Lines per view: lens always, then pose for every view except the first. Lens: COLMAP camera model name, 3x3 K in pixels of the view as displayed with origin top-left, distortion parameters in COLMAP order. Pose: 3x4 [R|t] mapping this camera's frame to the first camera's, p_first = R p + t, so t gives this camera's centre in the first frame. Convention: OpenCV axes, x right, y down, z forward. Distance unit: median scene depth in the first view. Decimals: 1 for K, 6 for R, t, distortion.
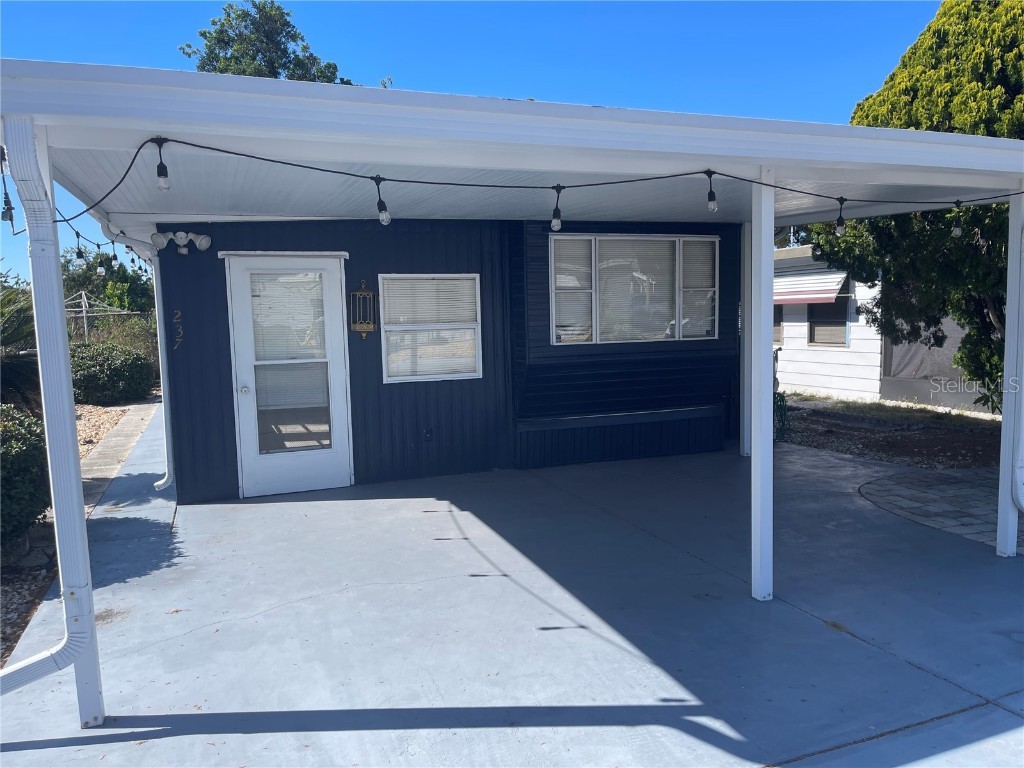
lens RADIAL K [[775.7, 0, 518.7], [0, 775.7, 389.7], [0, 0, 1]] dist [0.059154, -0.043729]
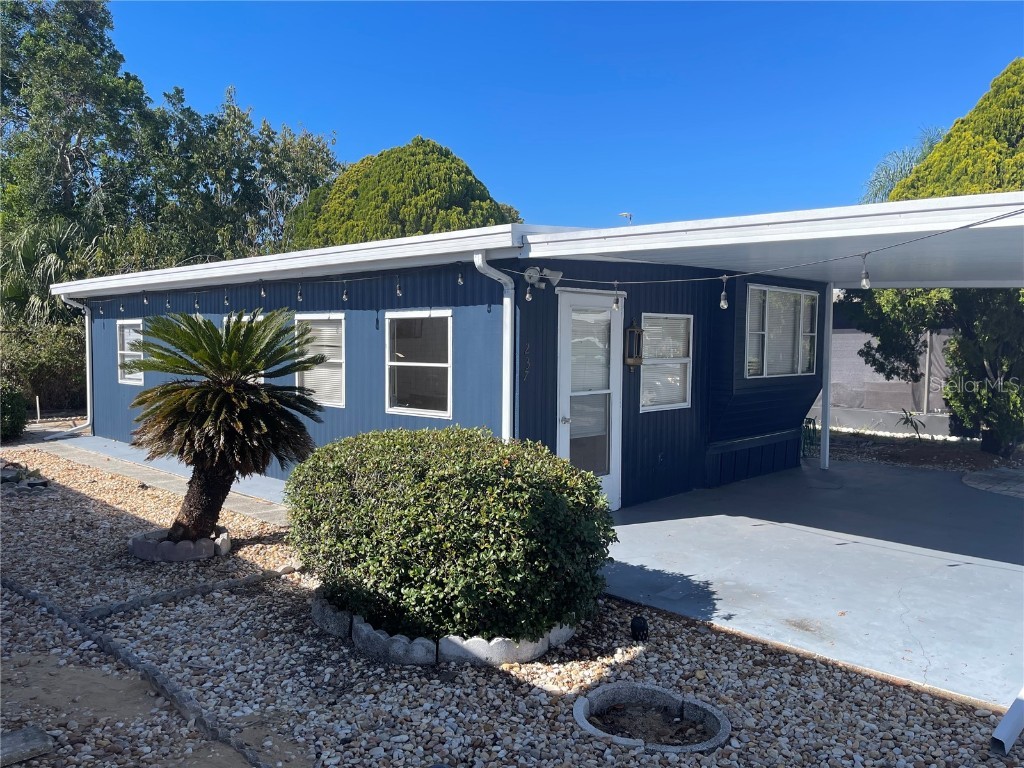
lens RADIAL K [[775.7, 0, 508.9], [0, 775.7, 383.8], [0, 0, 1]] dist [0.059154, -0.043729]
pose [[0.909554, 0.004903, 0.415556, -0.802035], [0.014414, 0.998957, -0.043336, -0.004521], [-0.415335, 0.045407, 0.908535, 0.090825]]
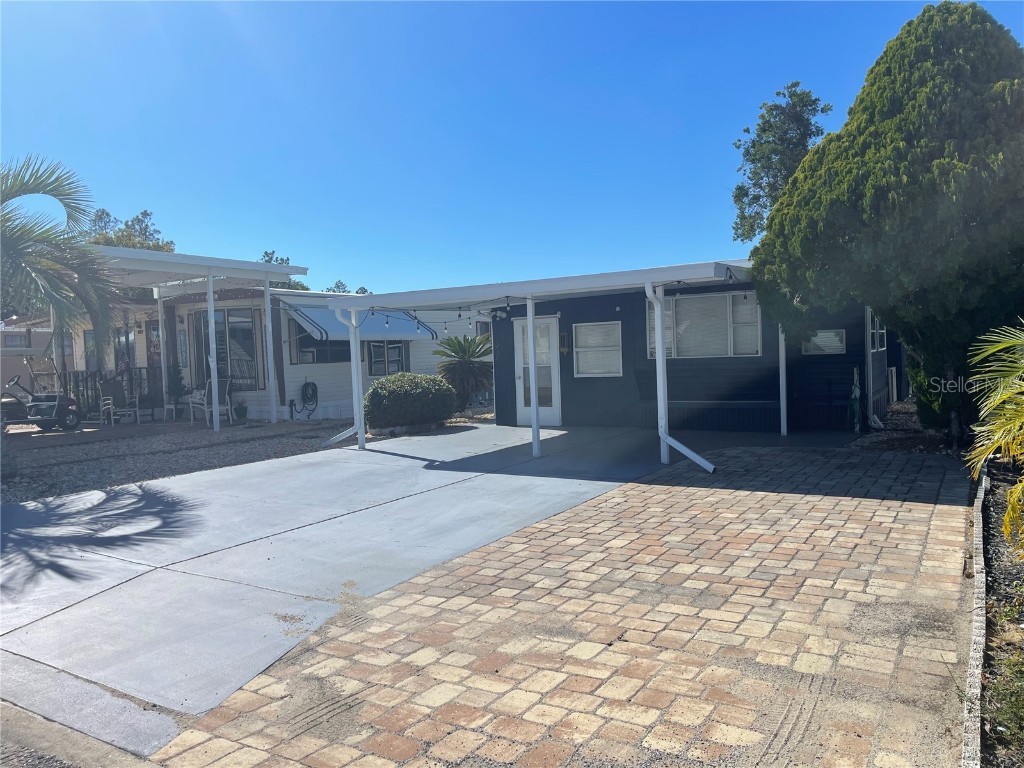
lens RADIAL K [[775.7, 0, 510.3], [0, 775.7, 384.7], [0, 0, 1]] dist [0.059154, -0.043729]
pose [[0.601878, 0.033878, -0.797869, 1.364396], [-0.053919, 0.998544, 0.001724, 0.016929], [0.796766, 0.041983, 0.602828, -0.363898]]
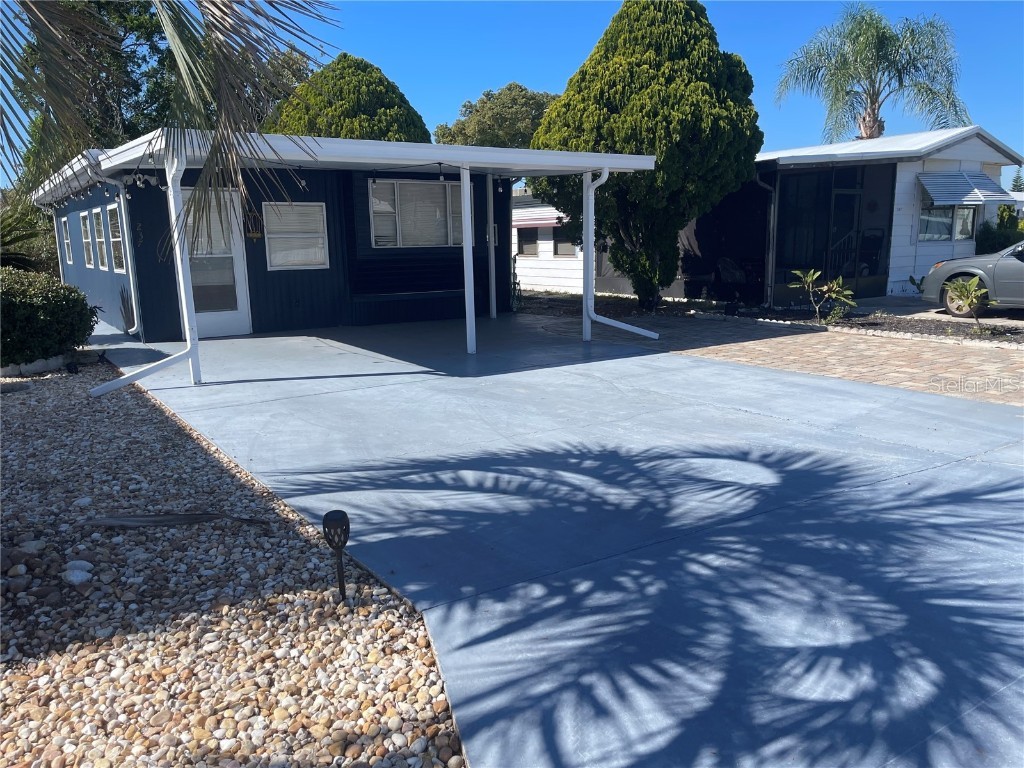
lens RADIAL K [[775.7, 0, 513.3], [0, 775.7, 386.3], [0, 0, 1]] dist [0.059154, -0.043729]
pose [[0.974922, -0.037330, 0.219395, -0.041677], [0.018177, 0.995894, 0.088678, 0.098706], [-0.221805, -0.082466, 0.971598, -0.730911]]
